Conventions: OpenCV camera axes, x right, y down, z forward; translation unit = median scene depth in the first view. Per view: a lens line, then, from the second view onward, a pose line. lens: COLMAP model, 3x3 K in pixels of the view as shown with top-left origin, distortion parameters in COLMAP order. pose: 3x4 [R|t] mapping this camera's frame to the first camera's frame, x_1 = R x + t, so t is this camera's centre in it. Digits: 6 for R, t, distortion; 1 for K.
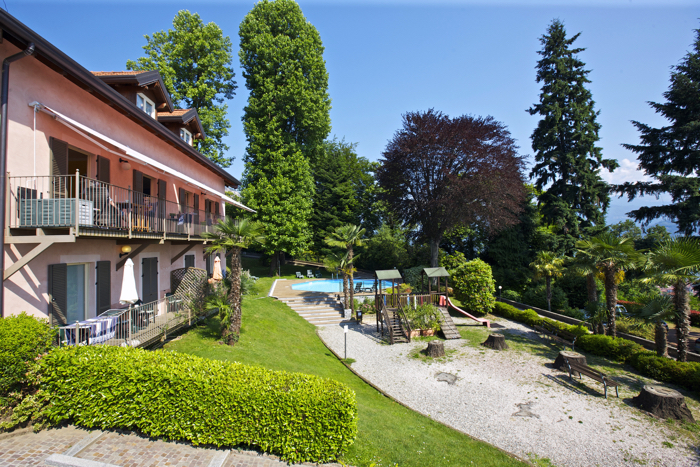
lens RADIAL K [[332.6, 0, 350.0], [0, 332.6, 233.5], [0, 0, 1]] dist [-0.055797, 0.026867]
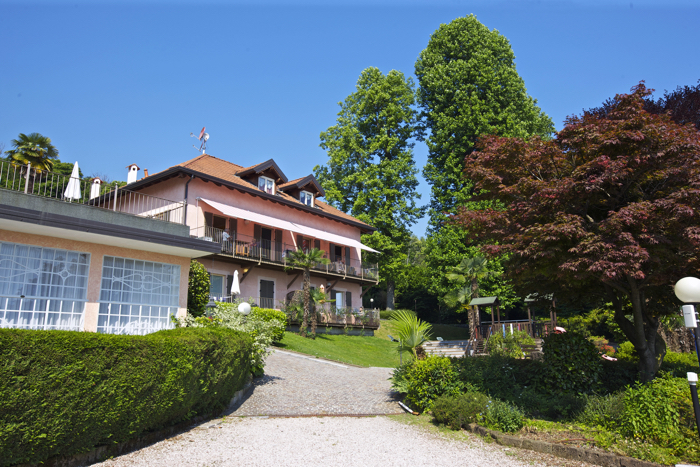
lens RADIAL K [[536.0, 0, 350.0], [0, 536.0, 233.5], [0, 0, 1]] dist [0.004607, 0.001341]
pose [[0.767617, -0.132407, -0.627082, 0.424795], [0.022611, 0.983413, -0.179967, 0.105893], [0.640510, 0.123967, 0.757878, -0.221749]]
